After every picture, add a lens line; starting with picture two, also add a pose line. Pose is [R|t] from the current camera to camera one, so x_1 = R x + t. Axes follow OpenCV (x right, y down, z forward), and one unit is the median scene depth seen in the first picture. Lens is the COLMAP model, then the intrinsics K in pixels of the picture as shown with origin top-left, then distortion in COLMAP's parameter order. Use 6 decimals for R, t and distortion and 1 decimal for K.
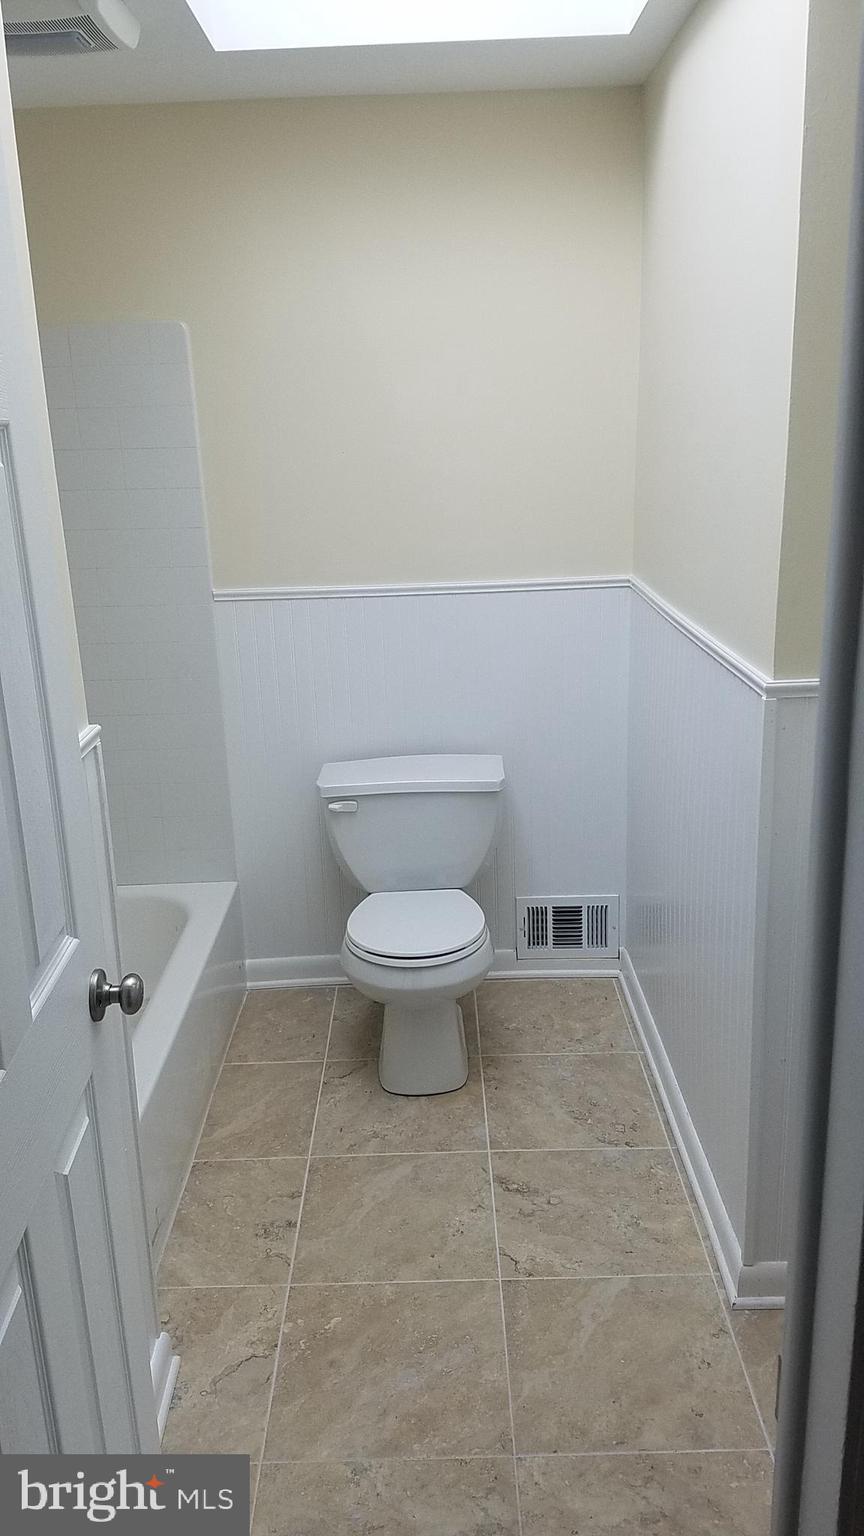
lens RADIAL K [[1172.3, 0, 429.7], [0, 1172.3, 769.6], [0, 0, 1]] dist [0.152912, -0.236357]
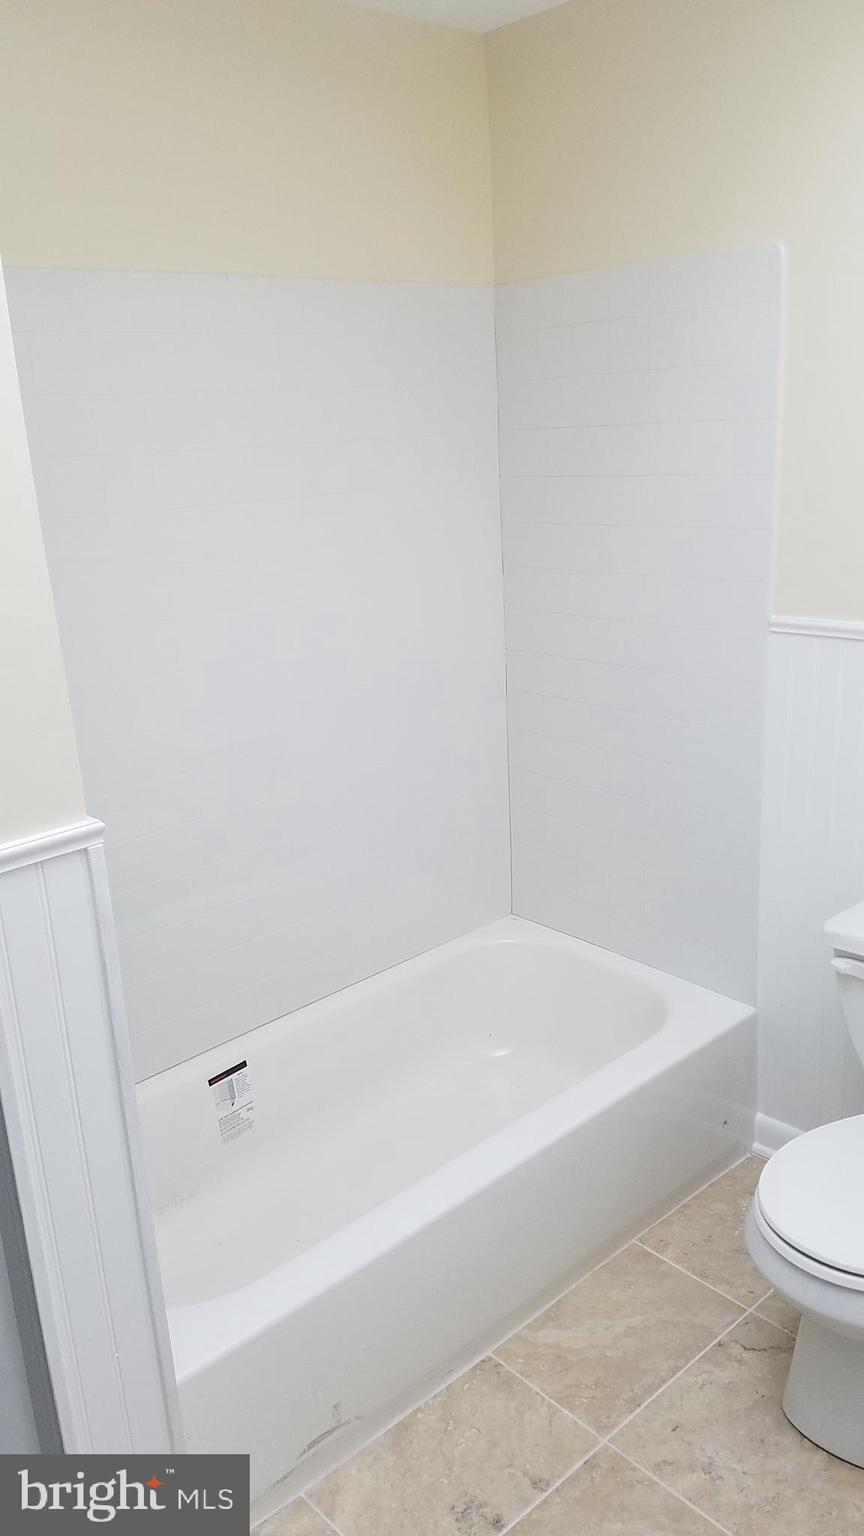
lens RADIAL K [[1234.7, 0, 433.5], [0, 1234.7, 768.0], [0, 0, 1]] dist [0.011198, -0.004268]
pose [[0.681791, 0.223849, -0.696457, 0.242218], [-0.195353, 0.973172, 0.121550, -0.127031], [0.704981, 0.053183, 0.707230, 0.374000]]
